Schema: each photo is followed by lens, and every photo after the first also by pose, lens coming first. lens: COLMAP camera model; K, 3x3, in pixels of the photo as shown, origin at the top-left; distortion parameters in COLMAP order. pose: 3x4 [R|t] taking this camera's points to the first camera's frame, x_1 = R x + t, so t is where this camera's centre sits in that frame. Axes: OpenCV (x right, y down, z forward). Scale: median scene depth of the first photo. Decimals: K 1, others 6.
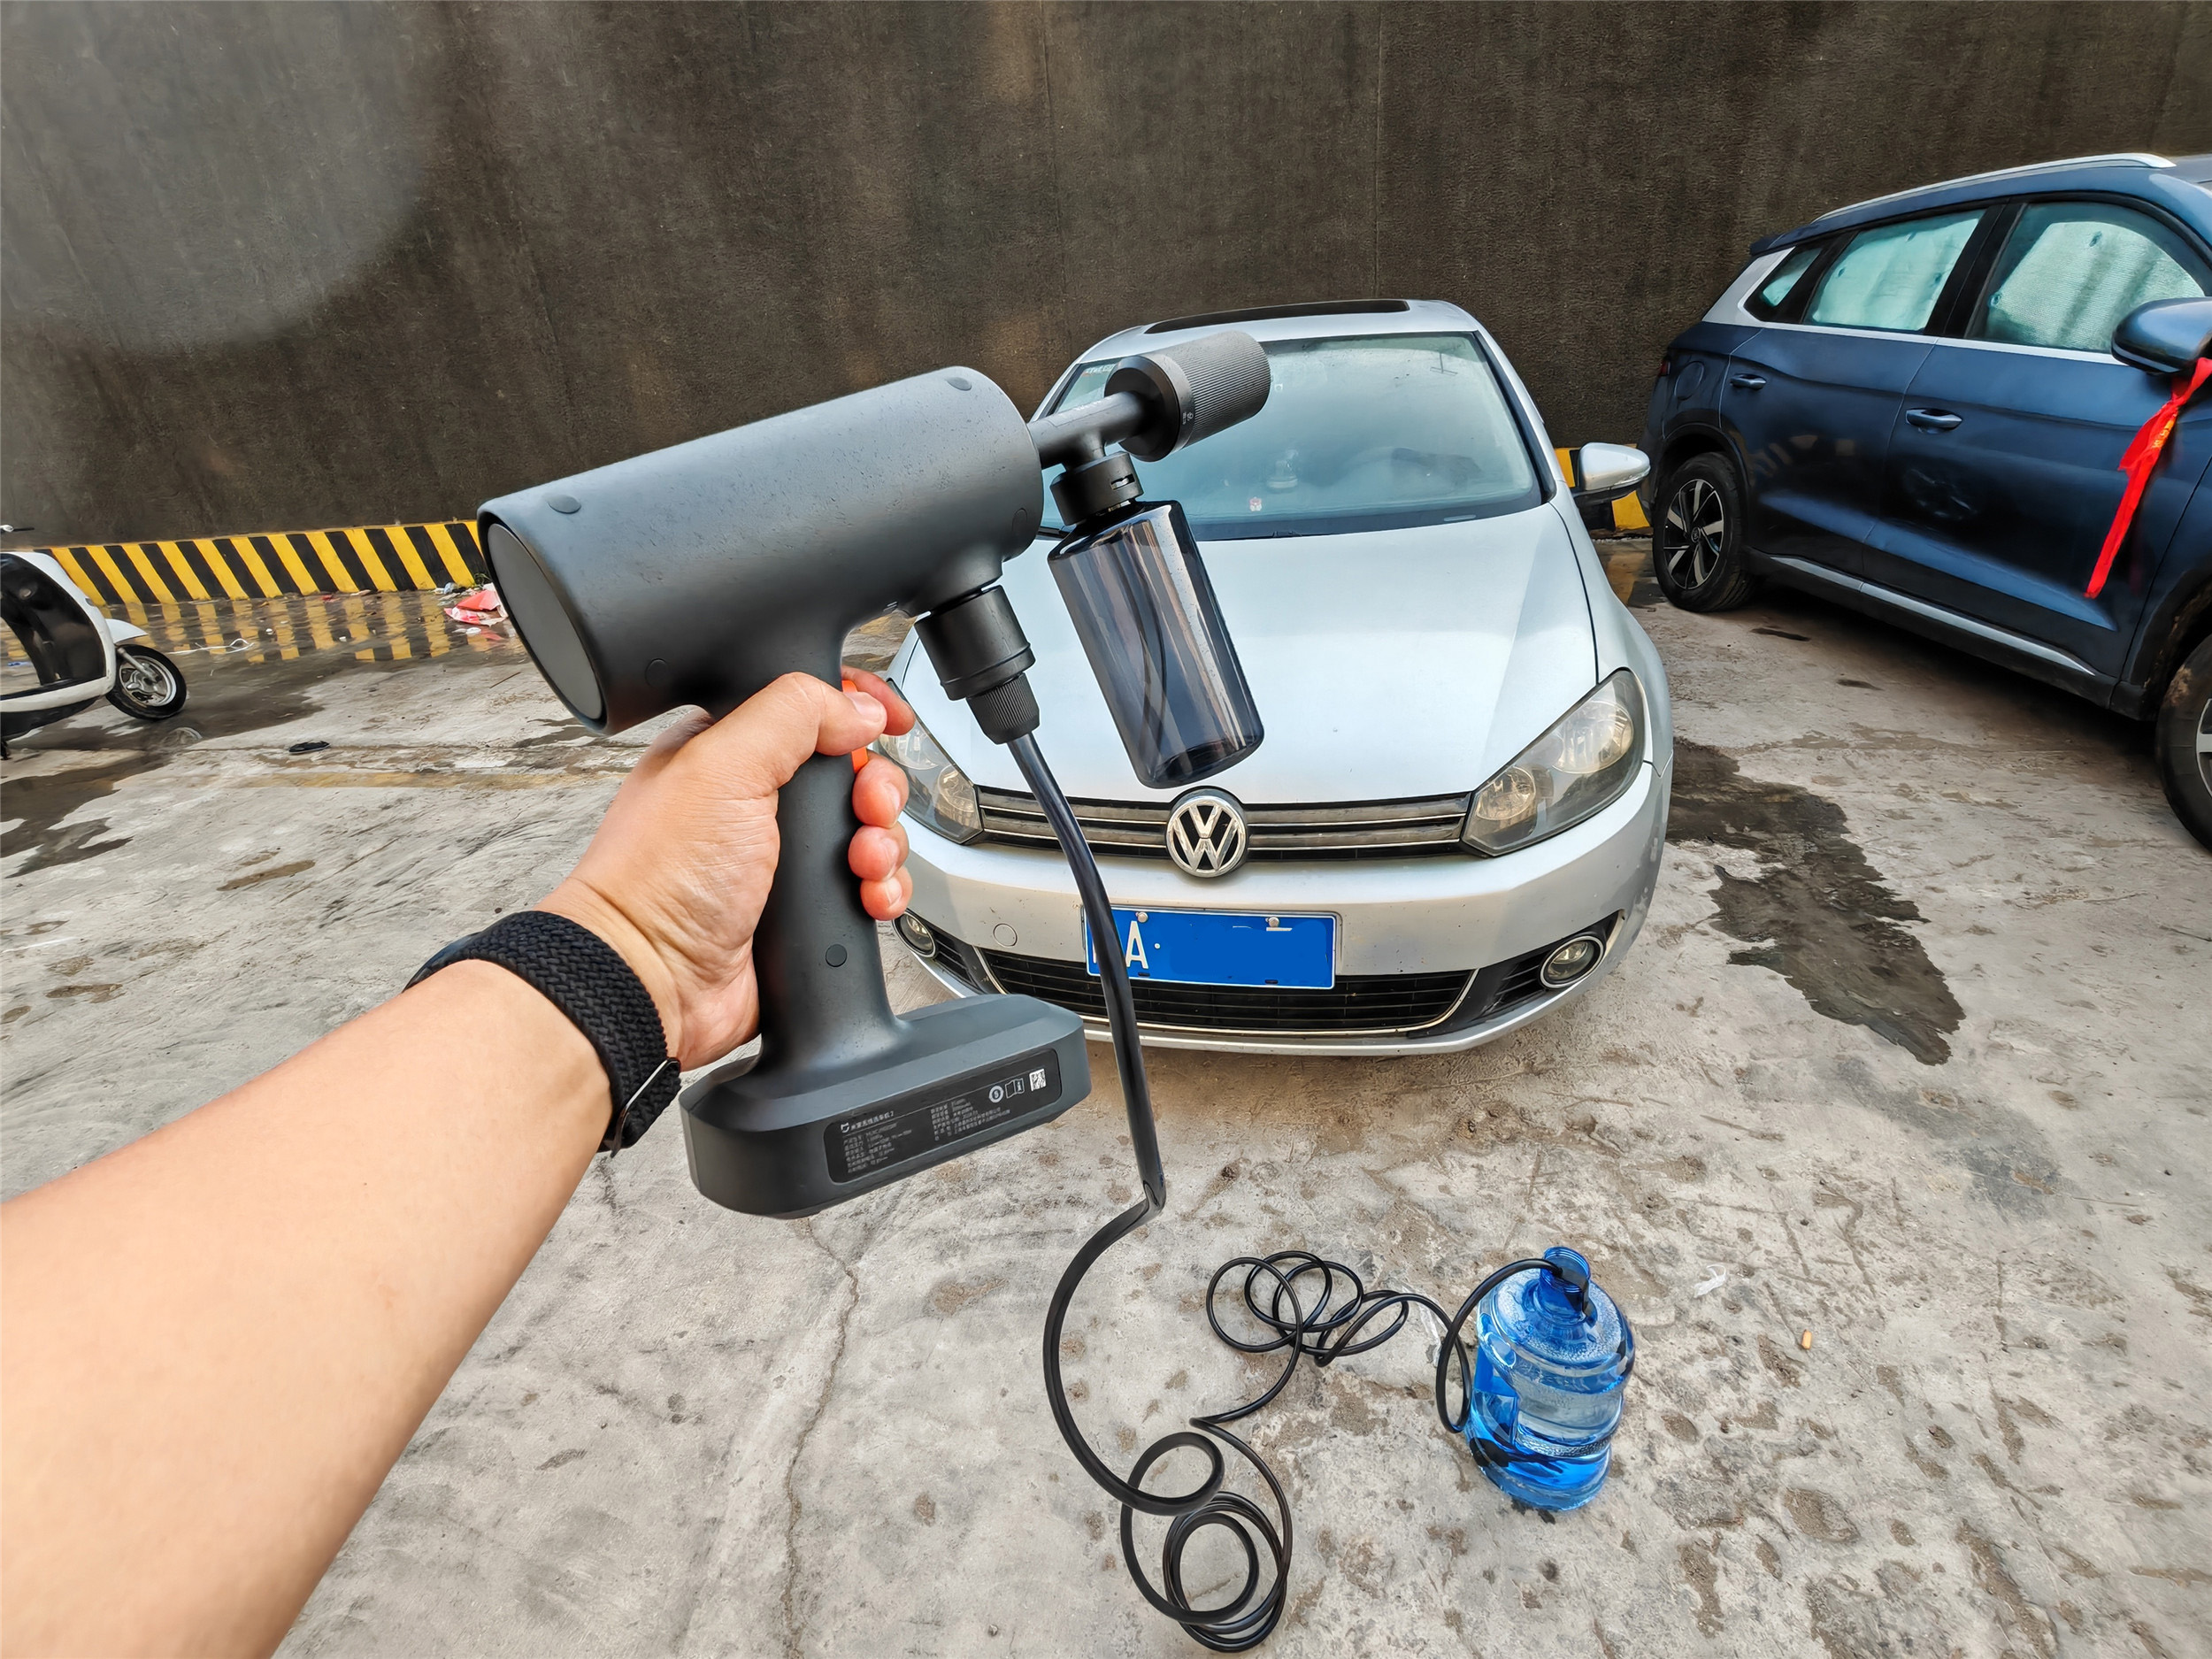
lens RADIAL K [[1035.6, 0, 1098.7], [0, 1035.6, 822.0], [0, 0, 1]] dist [0.000245, 0.000570]
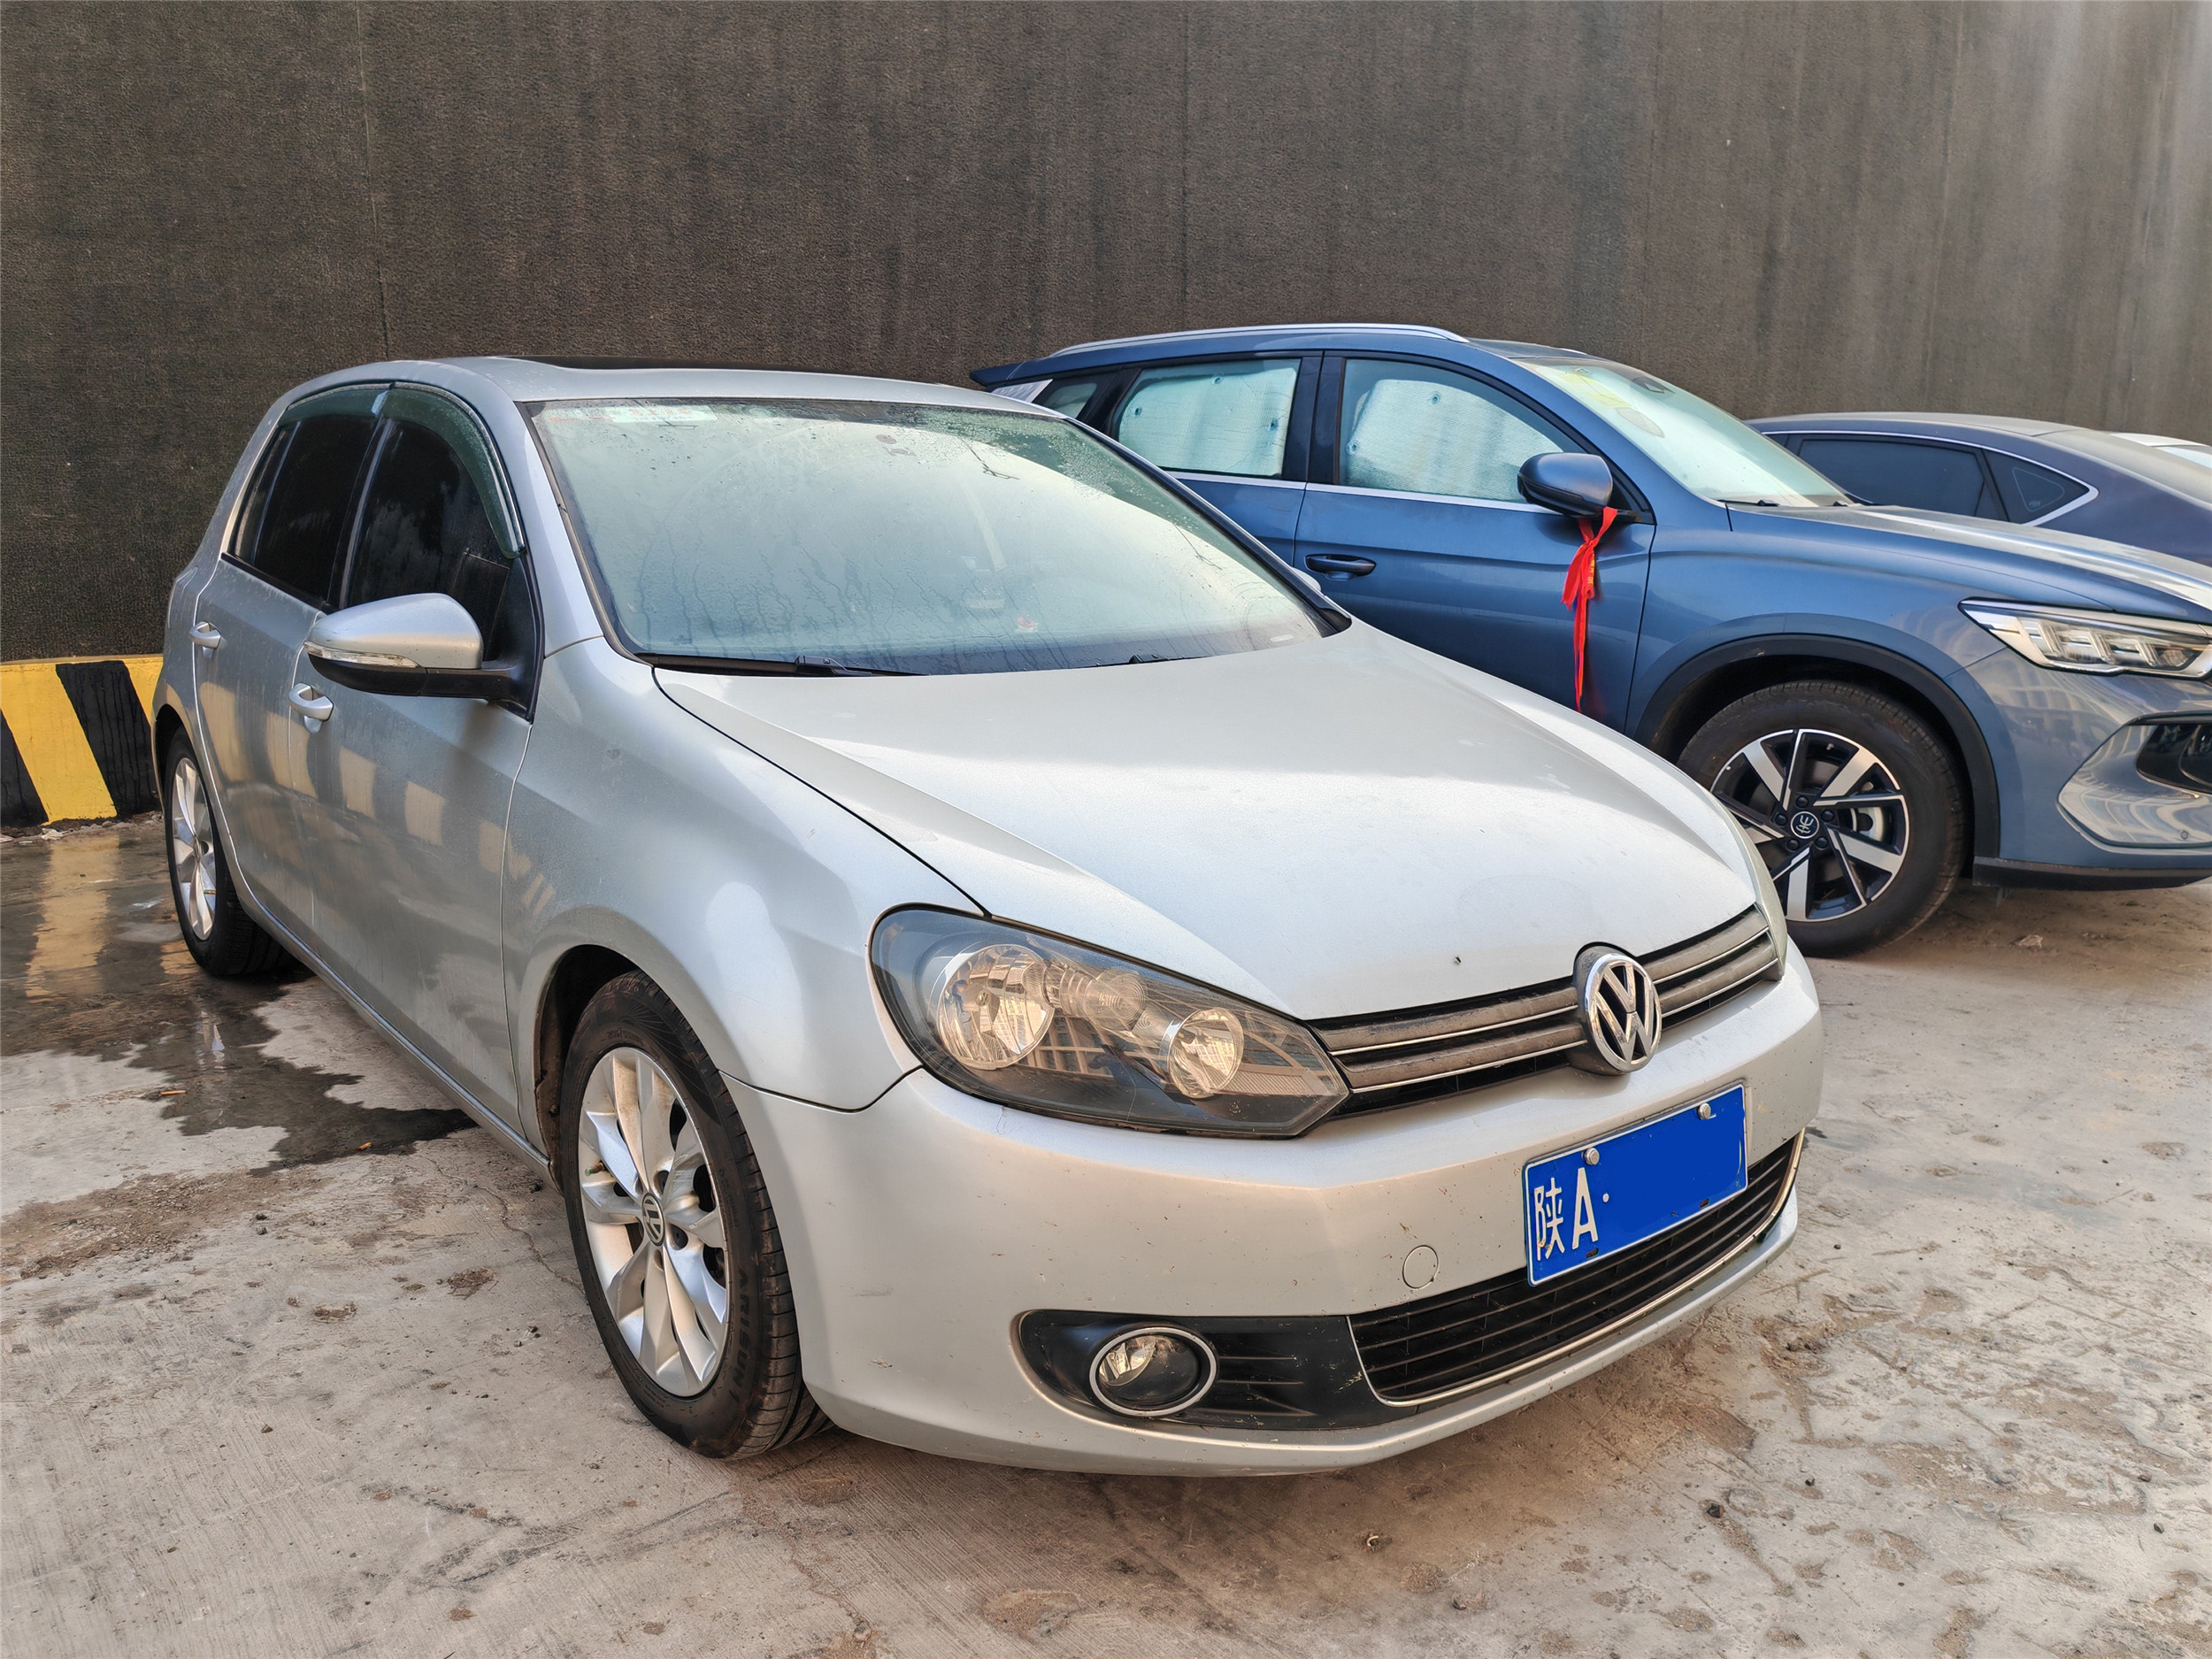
lens RADIAL K [[1757.2, 0, 1103.6], [0, 1757.2, 839.0], [0, 0, 1]] dist [-0.002252, 0.035404]
pose [[0.624510, -0.079484, 0.776962, -0.548116], [0.275628, 0.953229, -0.124030, -0.025105], [-0.730764, 0.291611, 0.617209, 0.272693]]
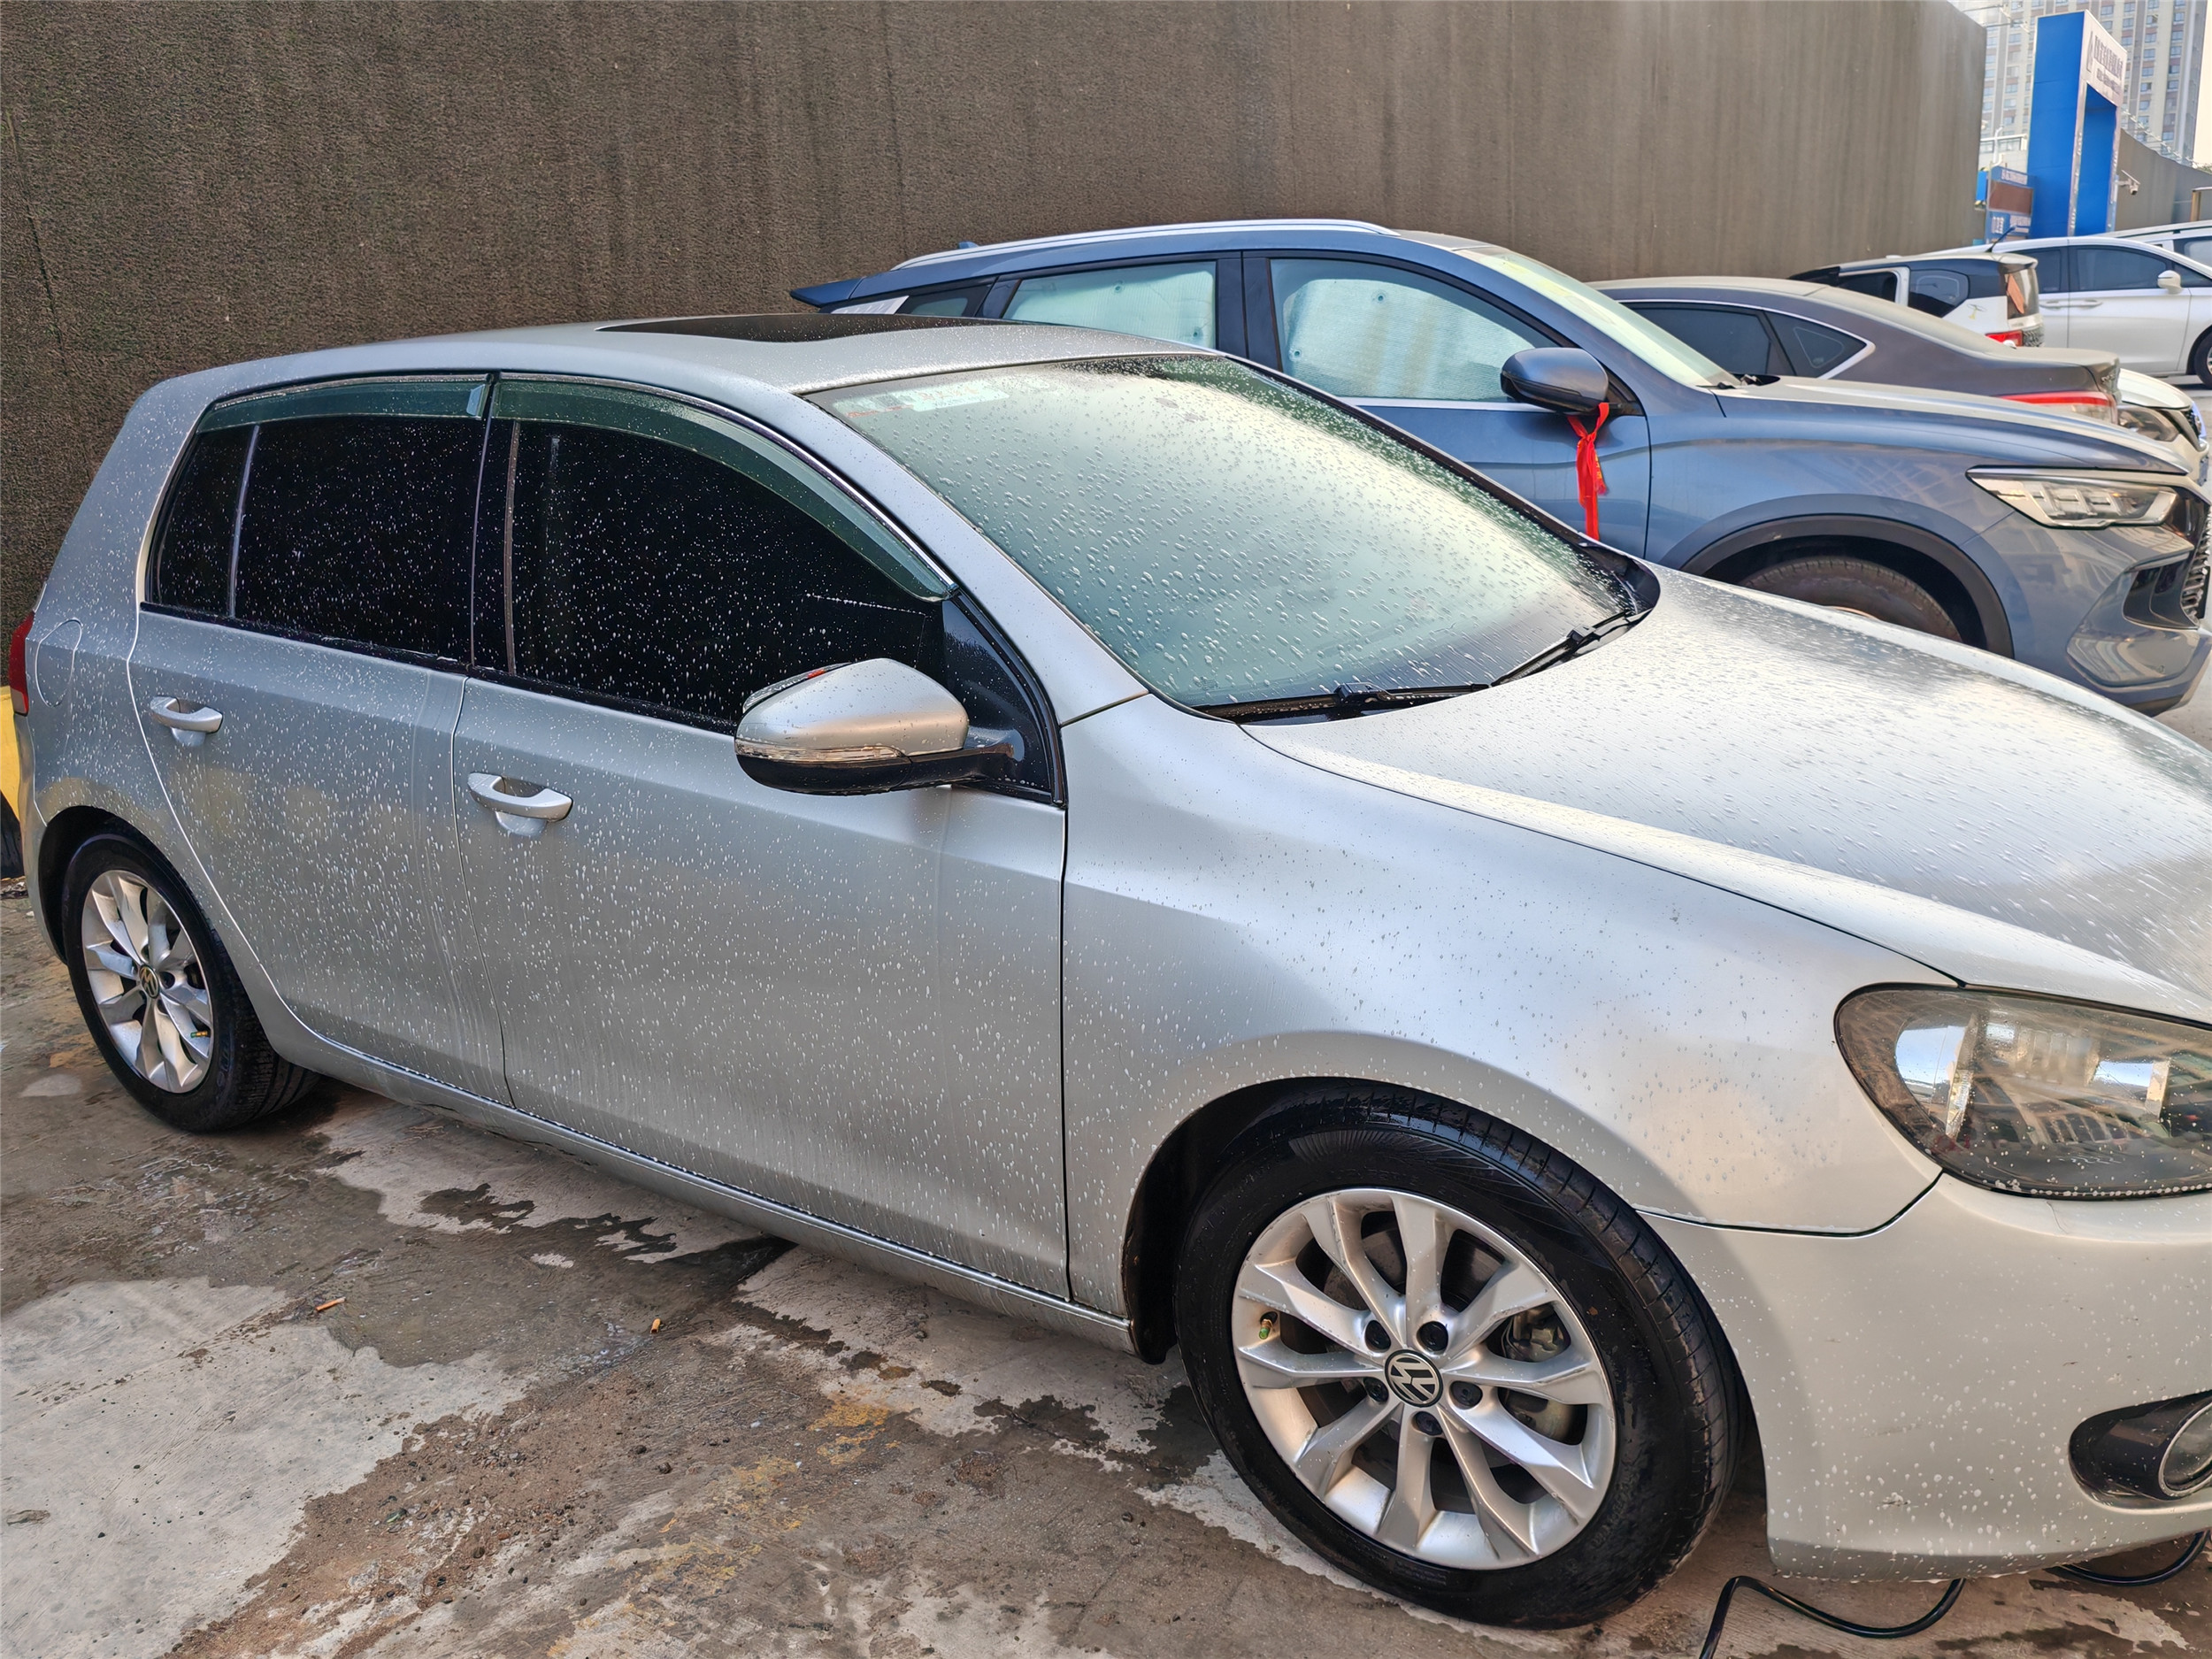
lens RADIAL K [[1747.6, 0, 1104.1], [0, 1747.6, 864.8], [0, 0, 1]] dist [-0.003134, 0.037732]
pose [[0.362907, -0.217707, 0.906037, -0.661740], [0.417160, 0.907404, 0.050945, -0.242668], [-0.833232, 0.359474, 0.420122, 0.645228]]
